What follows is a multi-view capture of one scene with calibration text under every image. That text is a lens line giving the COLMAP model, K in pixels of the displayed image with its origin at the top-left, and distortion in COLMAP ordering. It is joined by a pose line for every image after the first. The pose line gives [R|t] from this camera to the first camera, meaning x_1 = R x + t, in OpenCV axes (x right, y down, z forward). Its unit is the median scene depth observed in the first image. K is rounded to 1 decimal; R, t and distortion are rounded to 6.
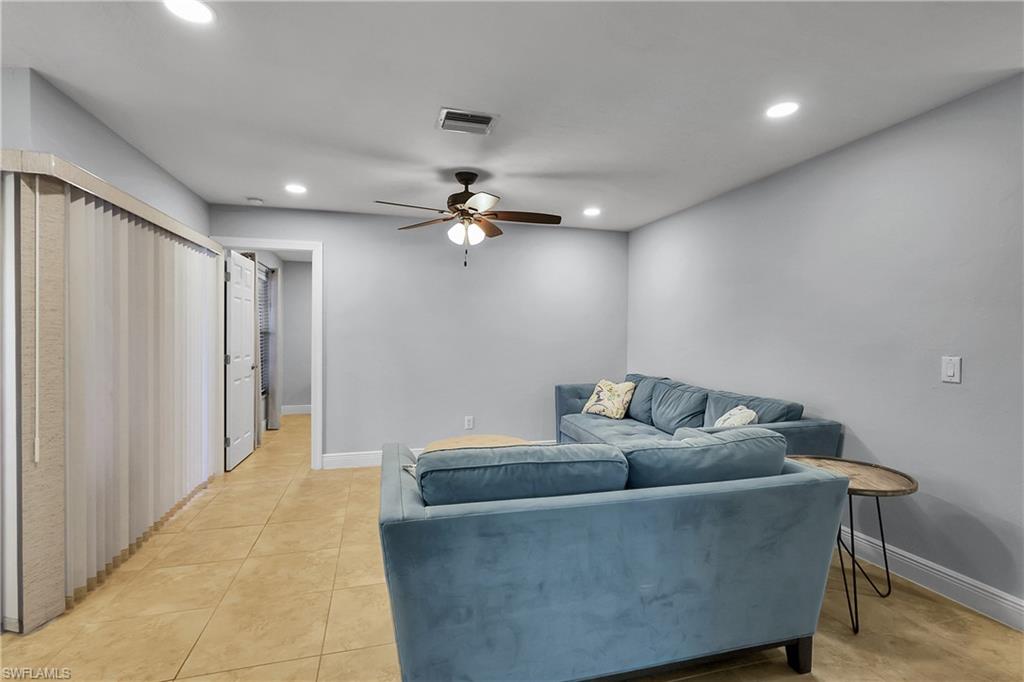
lens RADIAL K [[482.5, 0, 517.8], [0, 482.5, 339.2], [0, 0, 1]] dist [-0.003215, 0.002057]
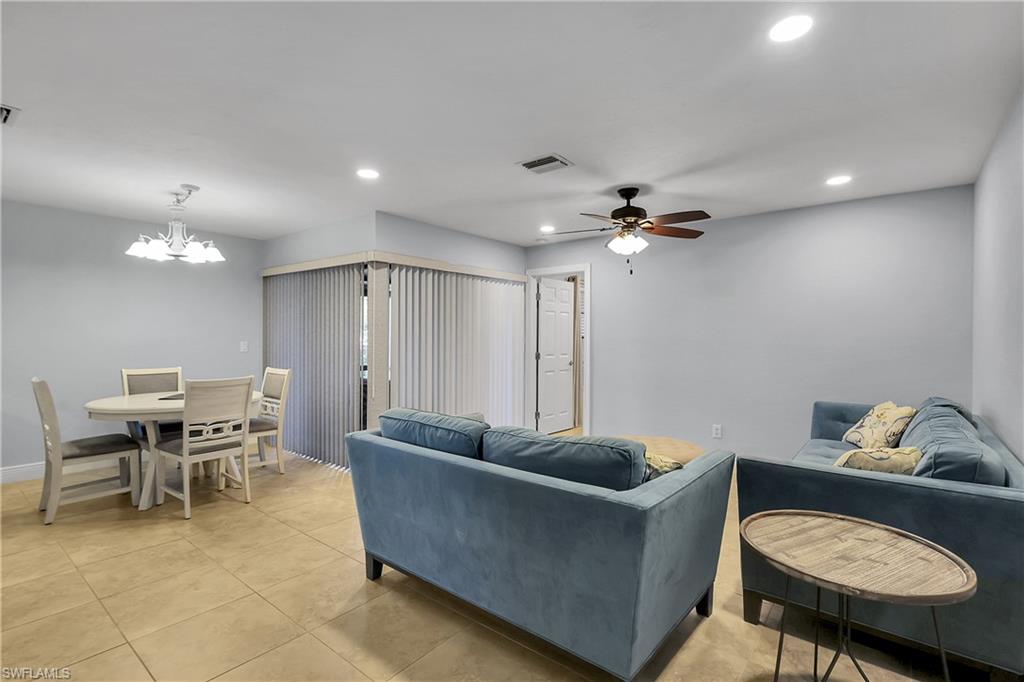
lens RADIAL K [[482.5, 0, 508.8], [0, 482.5, 338.7], [0, 0, 1]] dist [-0.003215, 0.002057]
pose [[0.574698, 0.001118, -0.818365, 0.784736], [-0.012035, 0.999902, -0.007085, 0.003746], [0.818277, 0.013921, 0.574655, 0.205222]]
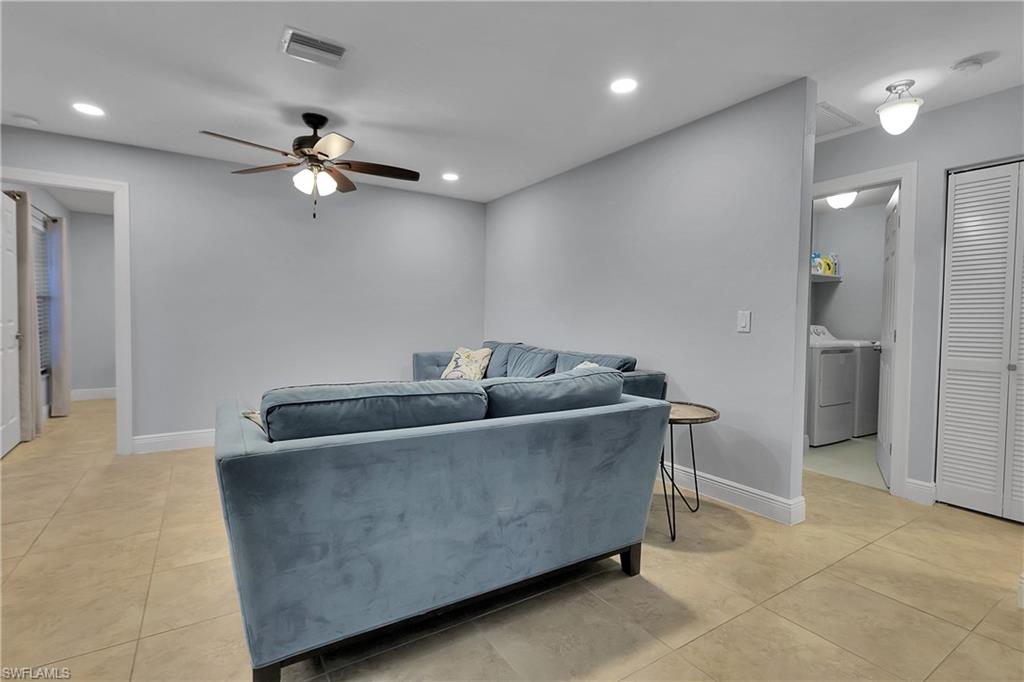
lens RADIAL K [[482.5, 0, 519.1], [0, 482.5, 339.2], [0, 0, 1]] dist [-0.003215, 0.002057]
pose [[0.956200, -0.002752, 0.292701, -0.005701], [-0.006520, 0.999507, 0.030699, 0.062367], [-0.292642, -0.031263, 0.955711, -0.005136]]
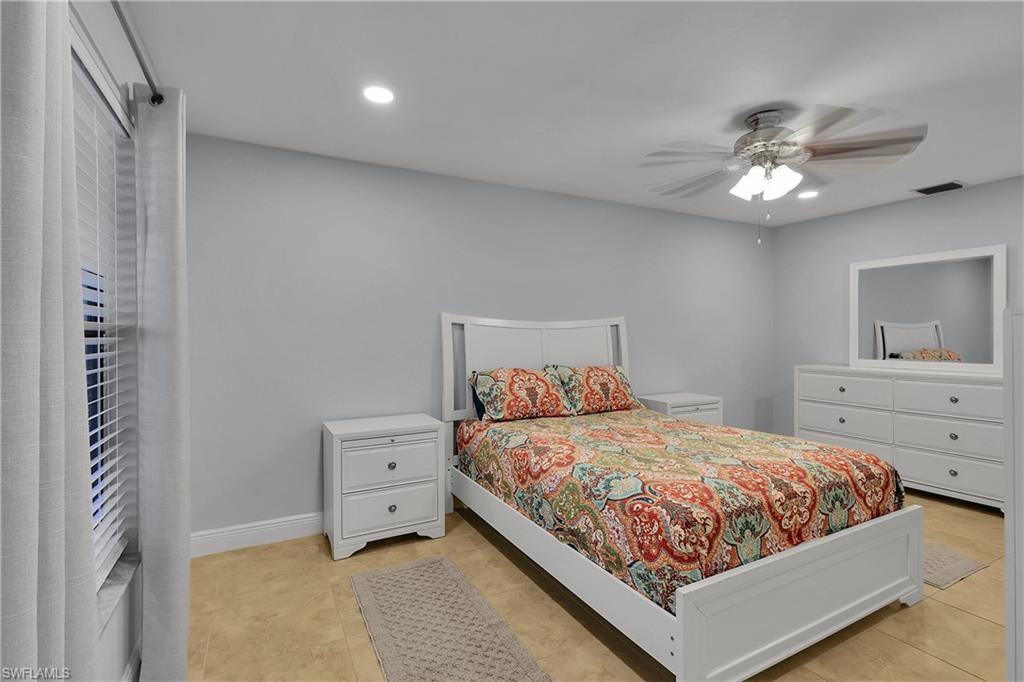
lens RADIAL K [[482.5, 0, 513.9], [0, 482.5, 337.9], [0, 0, 1]] dist [-0.003215, 0.002057]
pose [[0.979241, -0.007462, 0.202562, -0.873673], [0.008270, 0.999961, -0.003146, -0.016689], [-0.202531, 0.004756, 0.979264, 1.656734]]
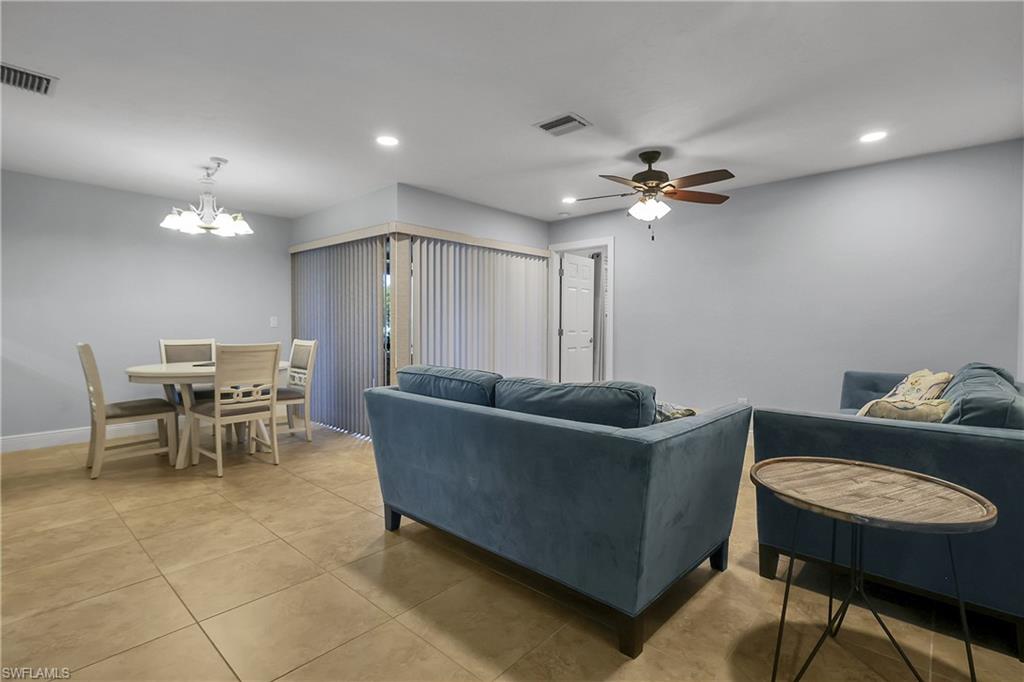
lens RADIAL K [[482.5, 0, 508.5], [0, 482.5, 339.0], [0, 0, 1]] dist [-0.003215, 0.002057]
pose [[0.525806, 0.020000, -0.850369, 0.802567], [-0.011697, 0.999799, 0.016282, 0.064661], [0.850524, 0.001386, 0.525934, 0.224411]]
